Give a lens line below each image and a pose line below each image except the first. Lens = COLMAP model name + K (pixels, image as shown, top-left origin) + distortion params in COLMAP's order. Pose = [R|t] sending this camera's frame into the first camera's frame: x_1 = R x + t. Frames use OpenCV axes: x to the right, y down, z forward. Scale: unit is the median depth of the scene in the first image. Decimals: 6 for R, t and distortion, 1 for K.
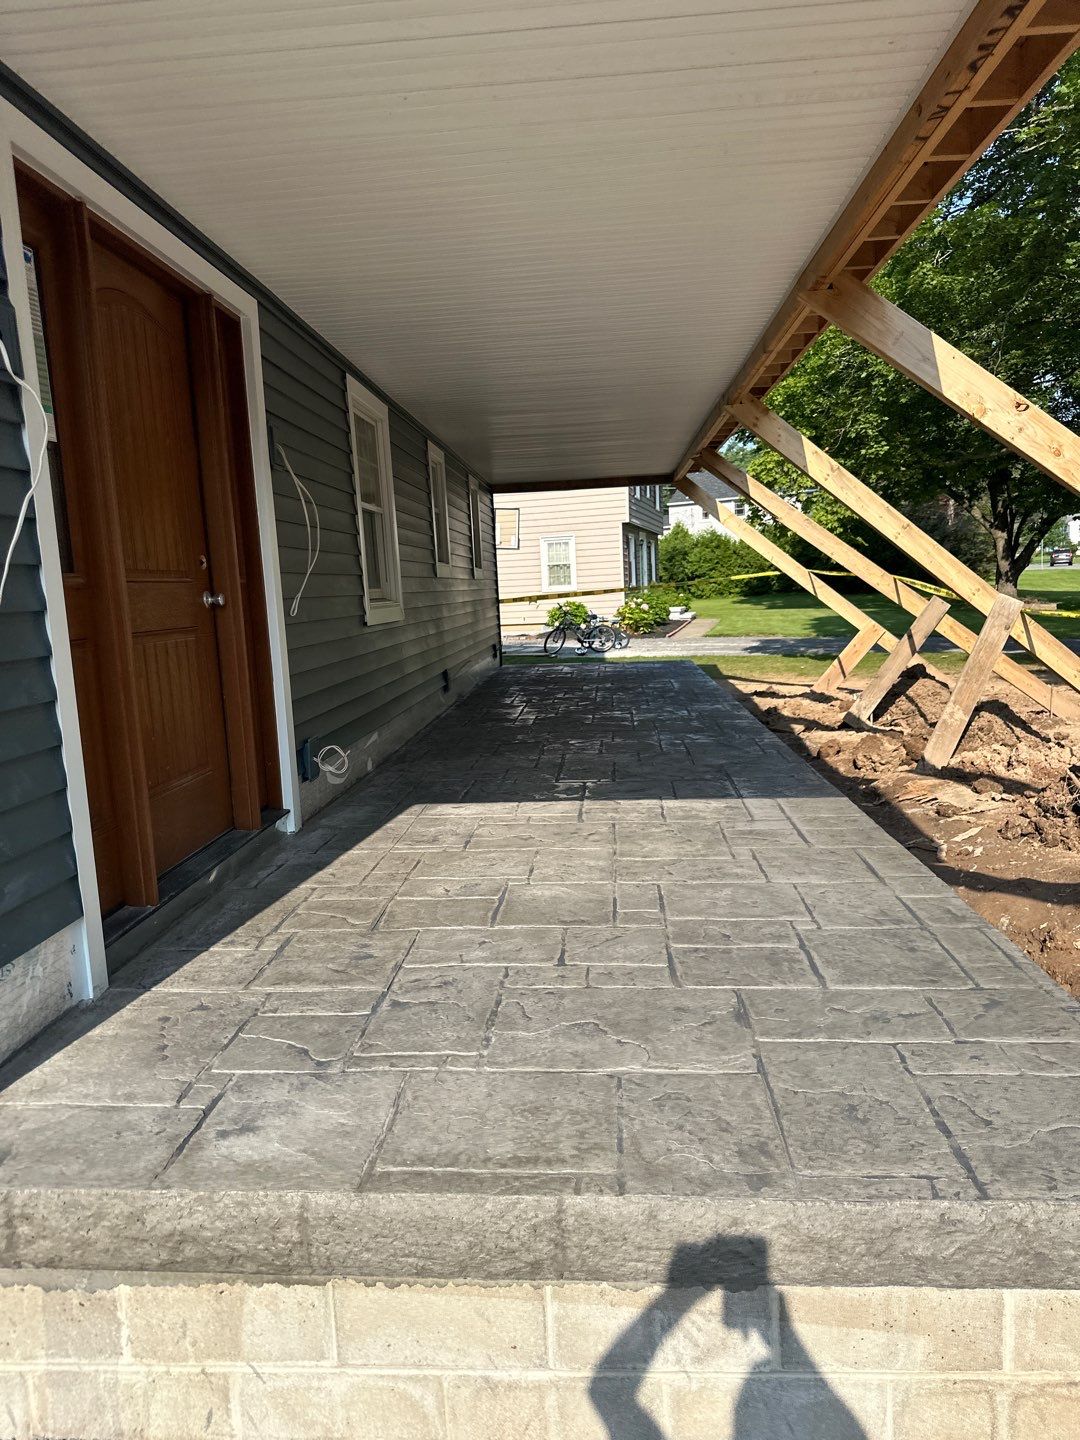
lens RADIAL K [[1009.7, 0, 533.2], [0, 1009.7, 723.3], [0, 0, 1]] dist [0.036846, -0.042543]
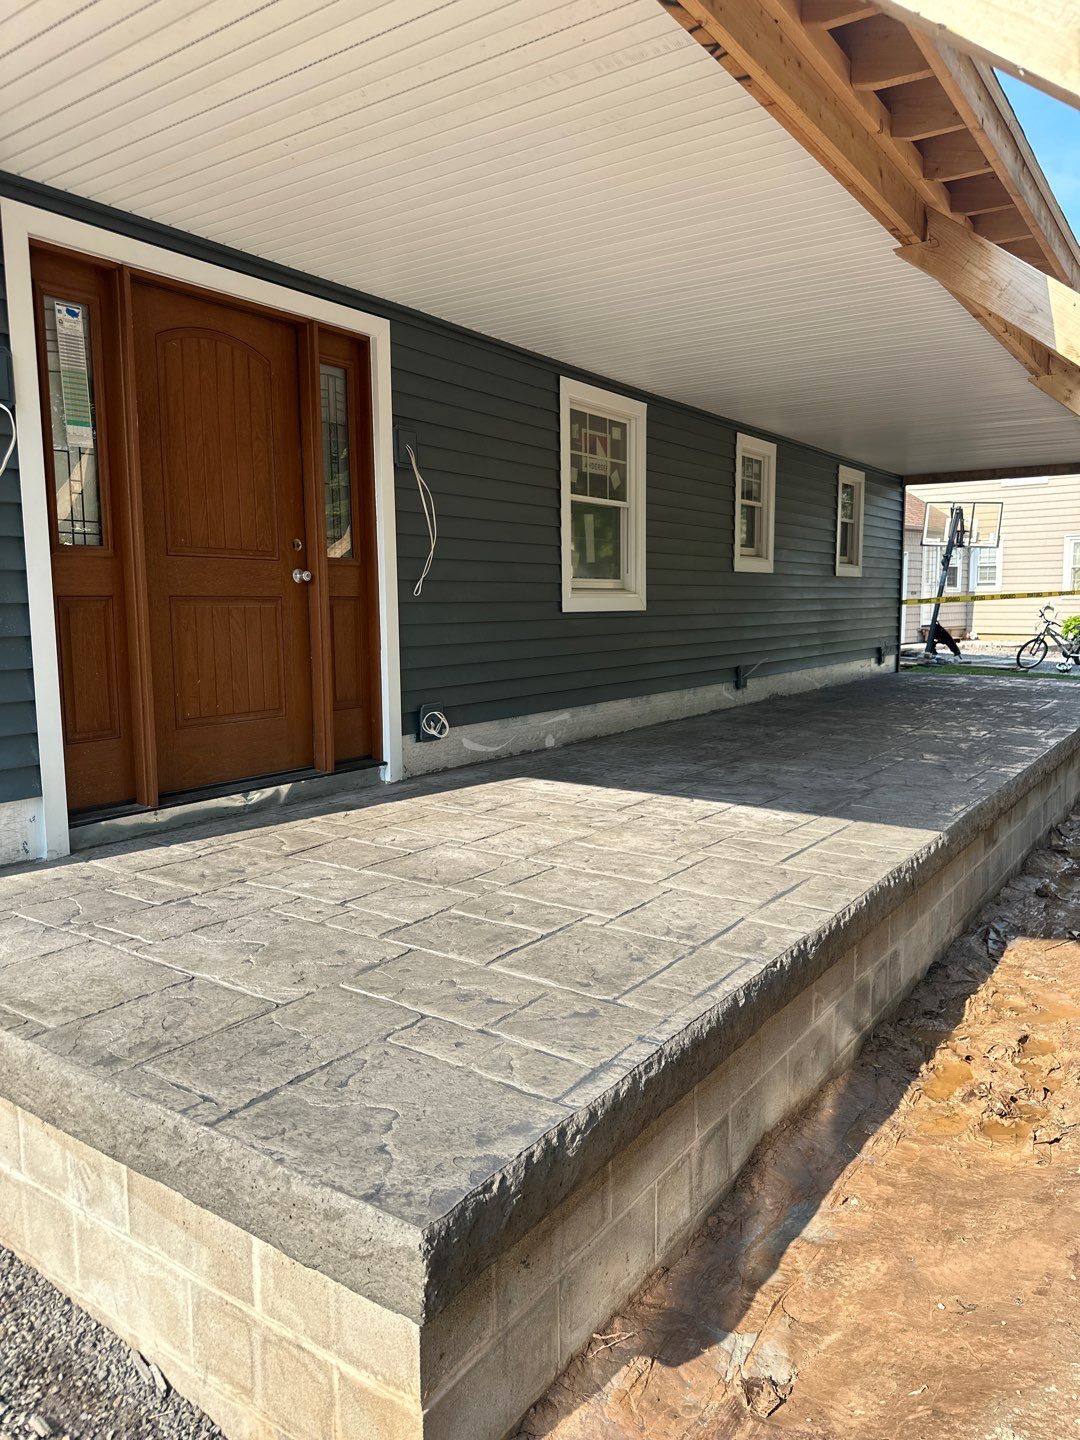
lens RADIAL K [[1007.4, 0, 530.0], [0, 1007.4, 720.1], [0, 0, 1]] dist [0.061178, -0.070040]
pose [[0.855321, 0.098644, -0.508621, 0.774521], [-0.100404, 0.994656, 0.024063, -0.009600], [0.508277, 0.030486, 0.860654, 0.149135]]
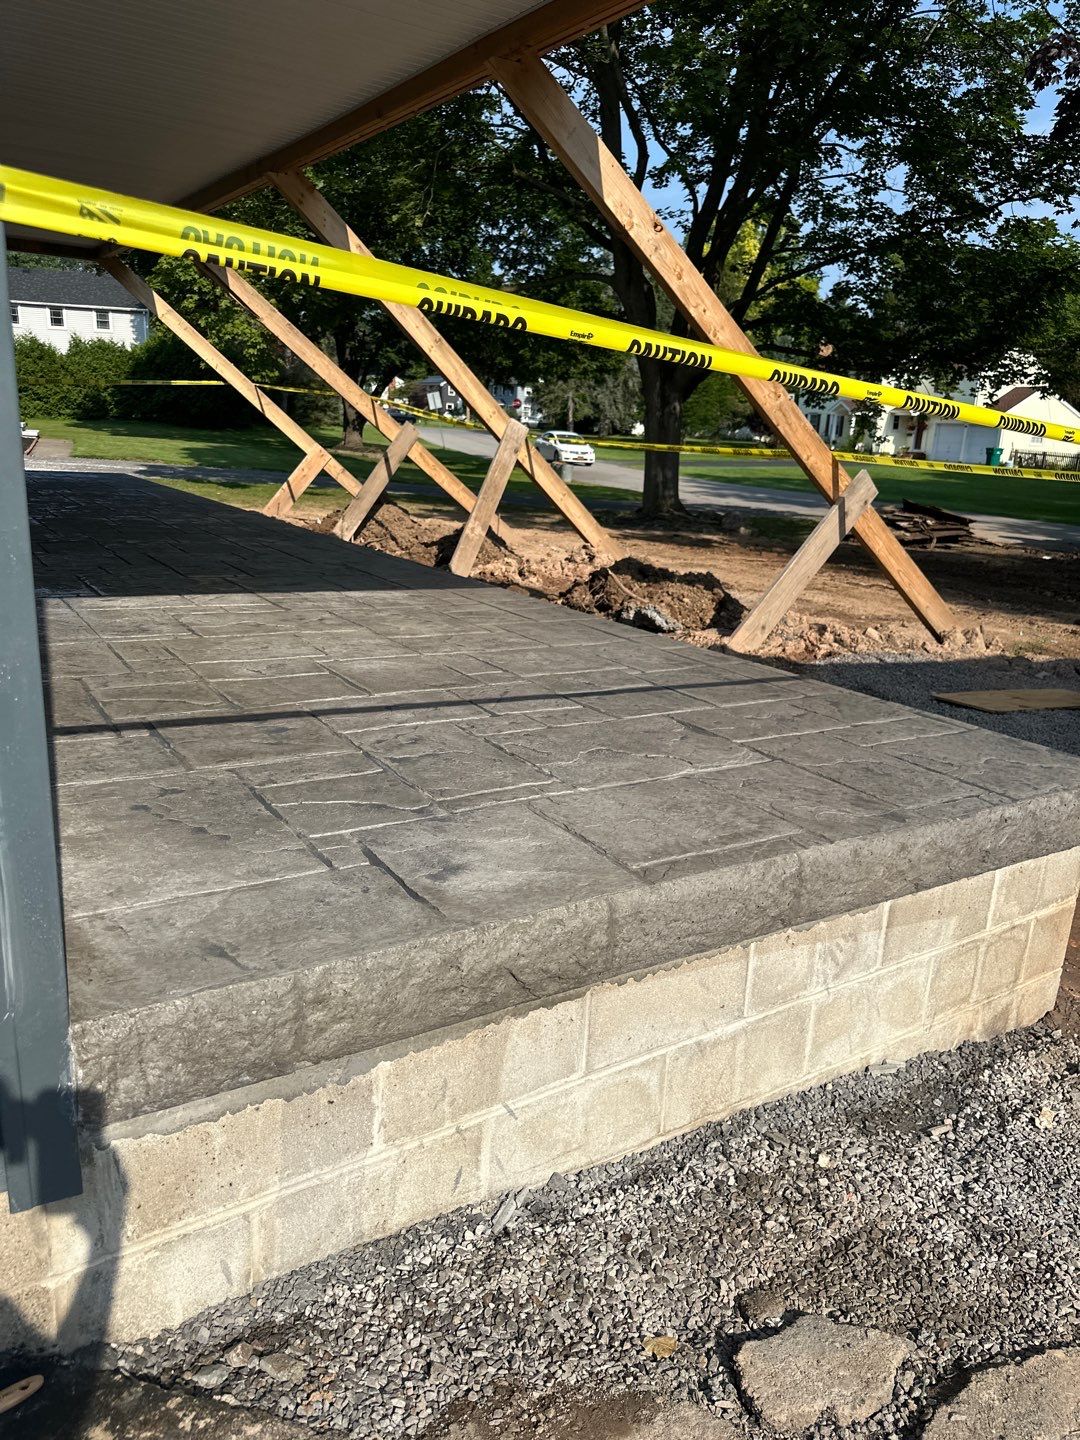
lens RADIAL K [[999.5, 0, 548.1], [0, 999.5, 714.9], [0, 0, 1]] dist [0.185786, -0.394751]
pose [[0.791833, -0.079523, 0.605539, -0.542980], [-0.006120, 0.990404, 0.138069, 0.106763], [-0.610707, -0.113033, 0.783748, 0.204470]]
